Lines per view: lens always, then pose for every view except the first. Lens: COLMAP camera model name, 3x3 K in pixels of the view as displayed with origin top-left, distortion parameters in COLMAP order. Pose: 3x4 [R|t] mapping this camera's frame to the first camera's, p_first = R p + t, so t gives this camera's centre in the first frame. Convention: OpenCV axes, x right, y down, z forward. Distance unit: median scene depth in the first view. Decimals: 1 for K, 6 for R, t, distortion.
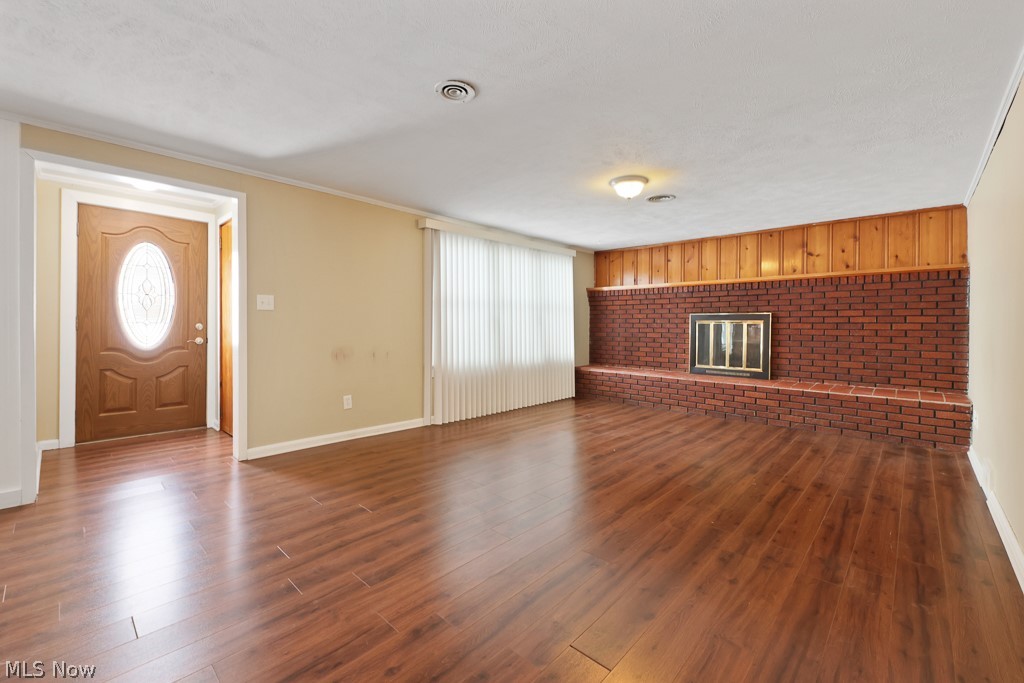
lens RADIAL K [[433.6, 0, 510.8], [0, 433.6, 330.8], [0, 0, 1]] dist [0.002932, 0.000068]
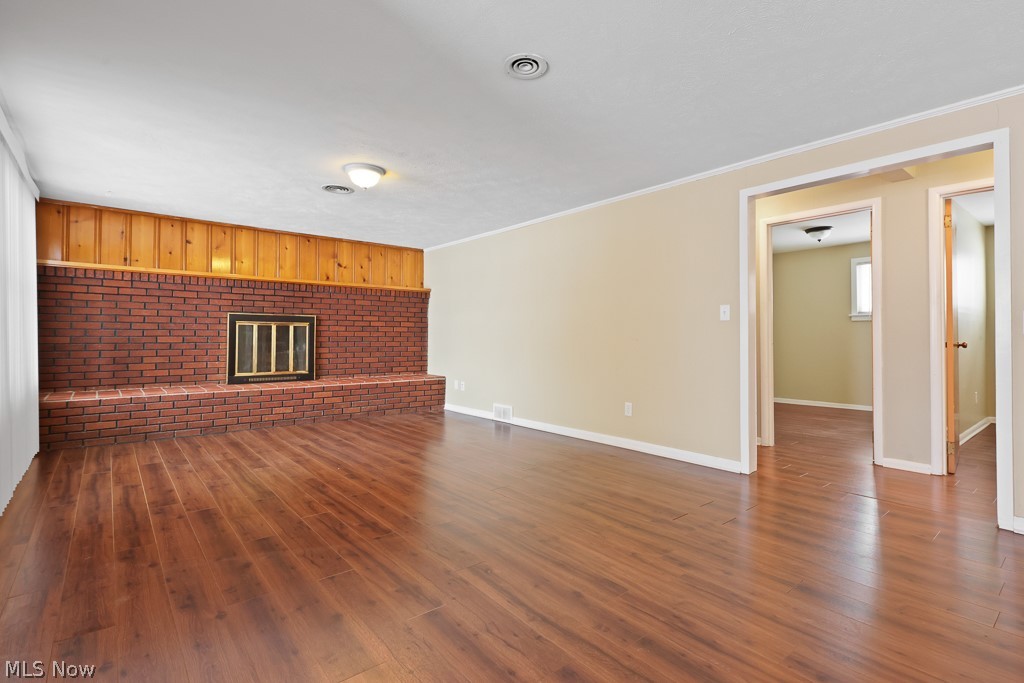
lens RADIAL K [[484.2, 0, 508.5], [0, 484.2, 342.0], [0, 0, 1]] dist [0.011728, -0.000494]
pose [[0.127082, -0.018838, 0.991713, -0.481254], [0.006745, 0.999813, 0.018127, 0.003993], [-0.991869, 0.004385, 0.127185, 0.379995]]
